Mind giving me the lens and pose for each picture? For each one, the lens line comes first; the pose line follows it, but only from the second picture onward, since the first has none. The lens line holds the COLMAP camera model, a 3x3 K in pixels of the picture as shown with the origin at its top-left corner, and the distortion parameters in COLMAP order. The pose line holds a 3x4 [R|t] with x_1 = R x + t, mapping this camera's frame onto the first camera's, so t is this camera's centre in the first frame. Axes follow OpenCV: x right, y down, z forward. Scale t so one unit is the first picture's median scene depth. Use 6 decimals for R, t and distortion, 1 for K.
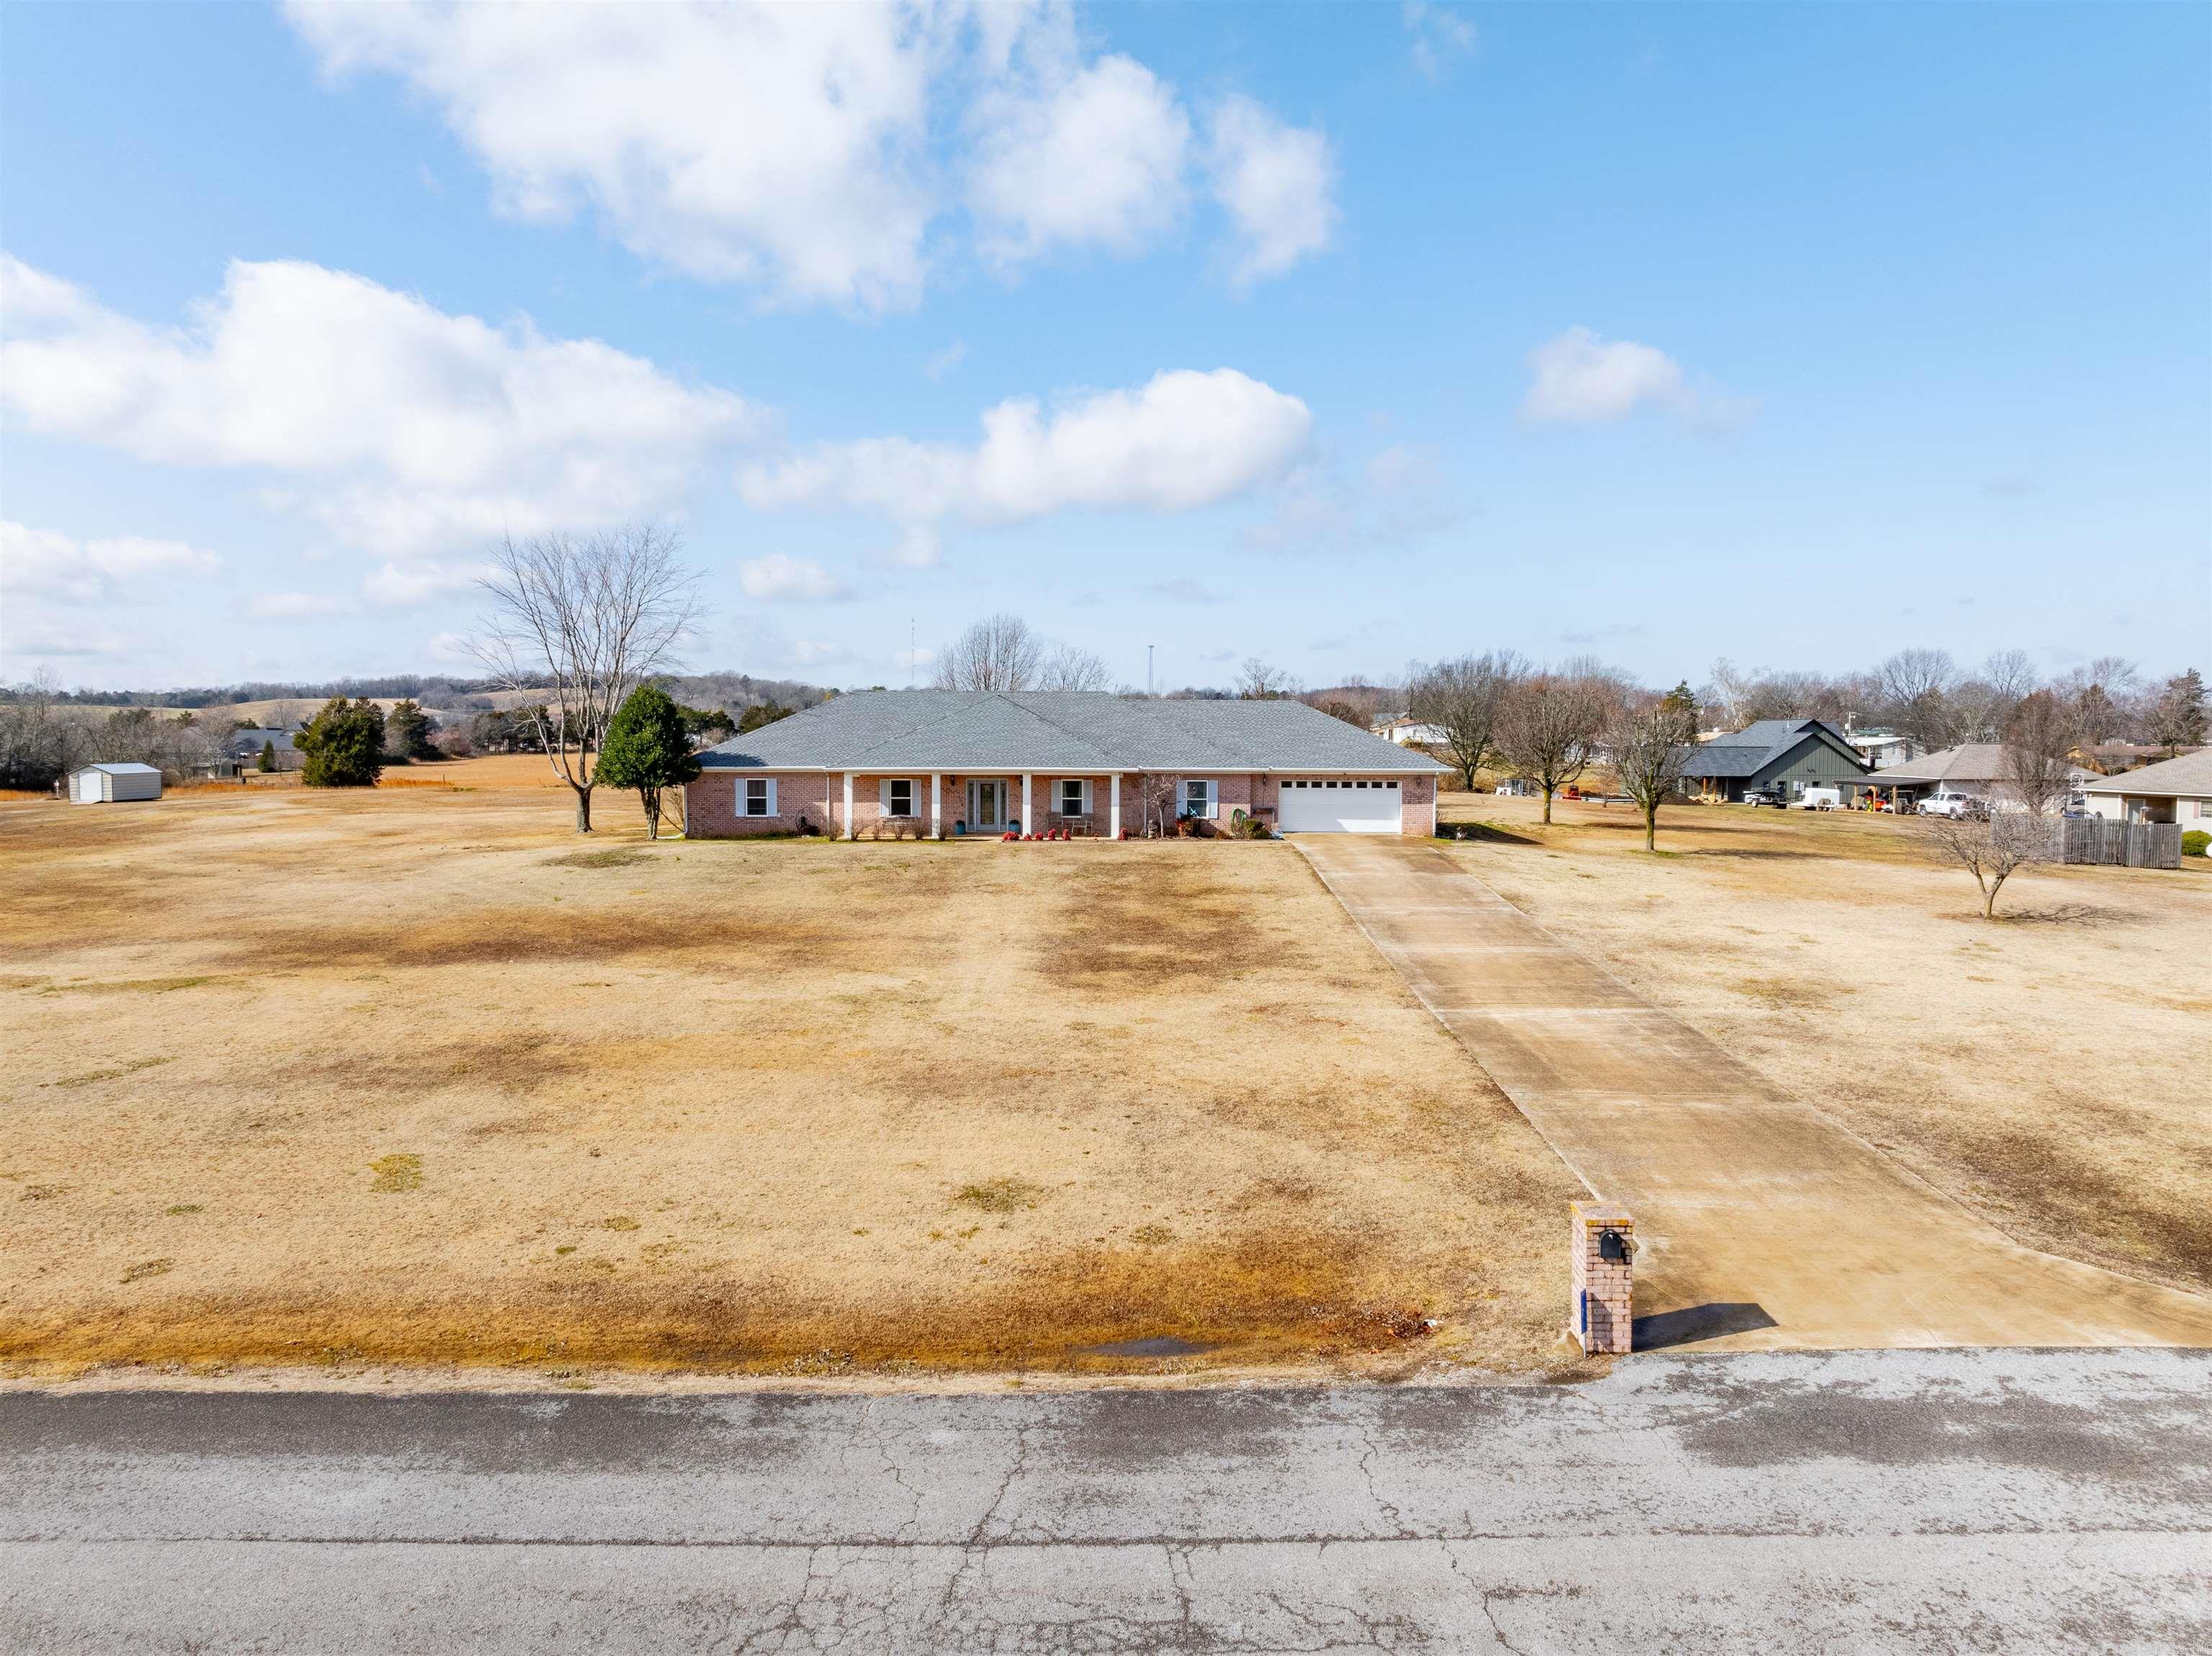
lens RADIAL K [[1557.0, 0, 1113.9], [0, 1557.0, 791.7], [0, 0, 1]] dist [-0.036905, -0.006719]
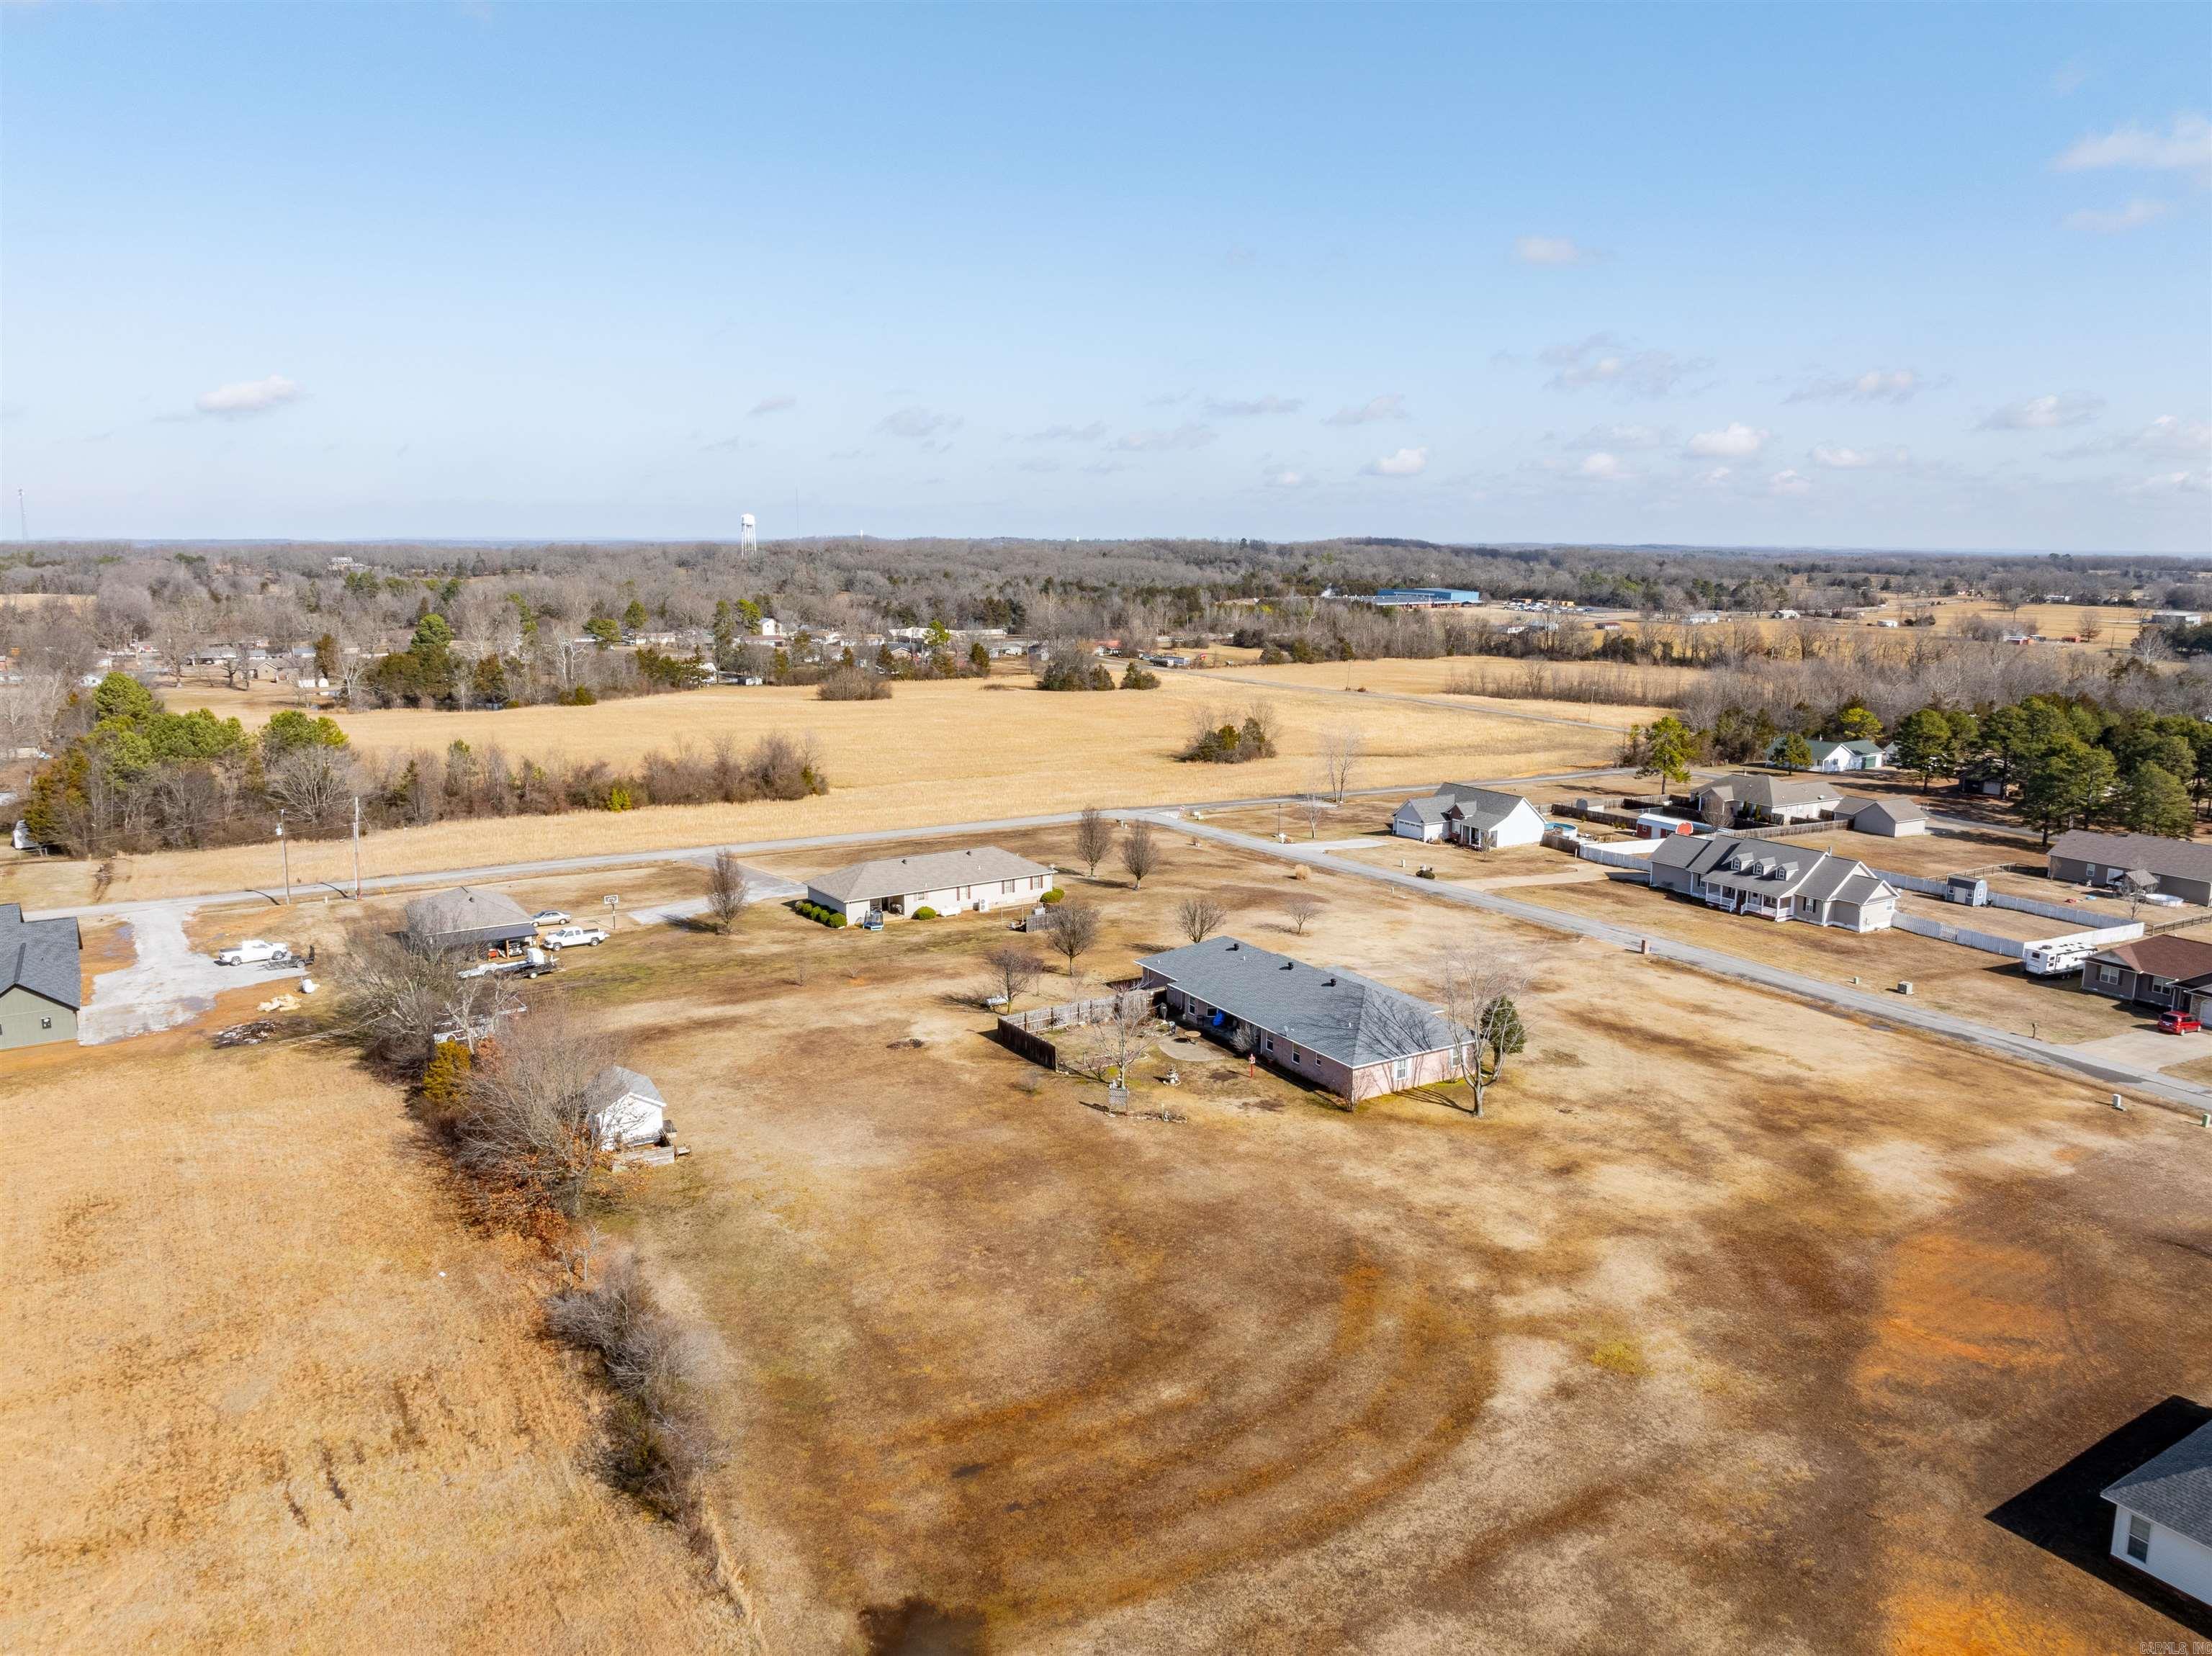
lens RADIAL K [[1557.0, 0, 1113.9], [0, 1557.0, 791.7], [0, 0, 1]] dist [-0.036905, -0.006719]
pose [[-0.516202, -0.146141, 0.843907, -1.585113], [0.024940, 0.982352, 0.185371, -0.662940], [-0.856104, 0.116736, -0.503448, 2.283361]]
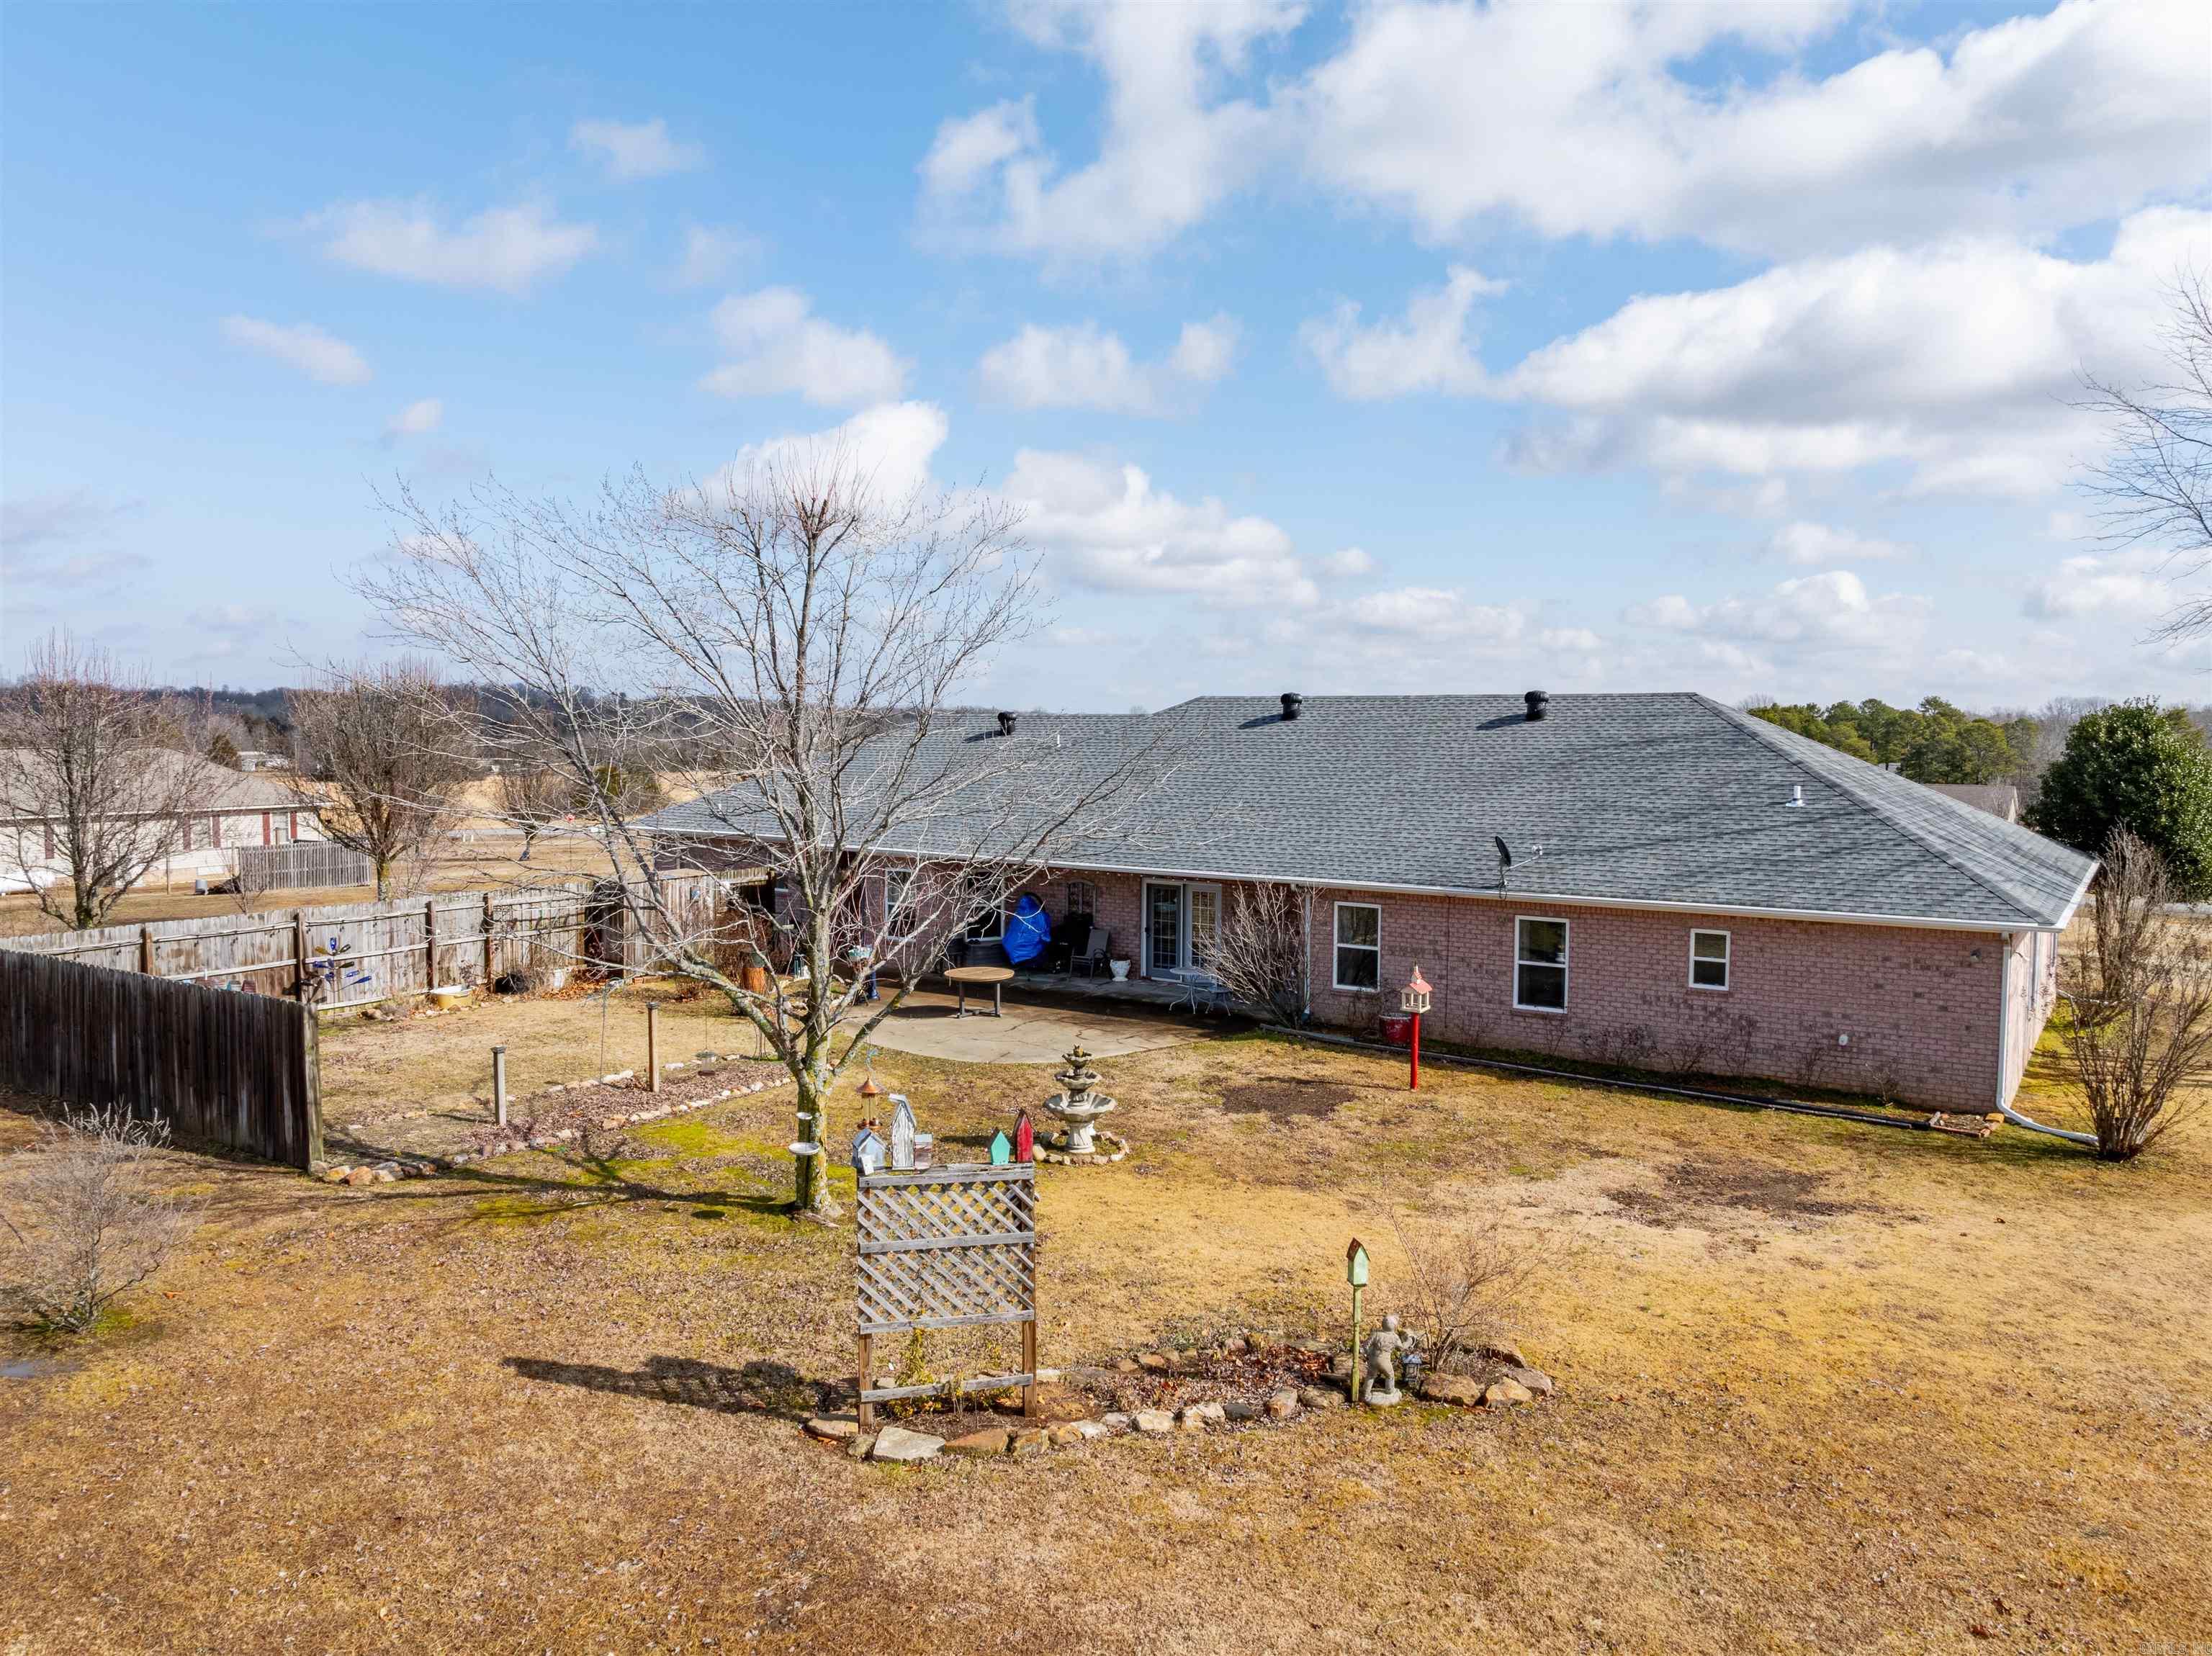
lens RADIAL K [[1557.0, 0, 1113.9], [0, 1557.0, 791.7], [0, 0, 1]] dist [-0.036905, -0.006719]
pose [[-0.822736, -0.032009, 0.567522, -0.305638], [0.016356, 0.996667, 0.079924, -0.081441], [-0.568189, 0.075039, -0.819470, 1.584627]]
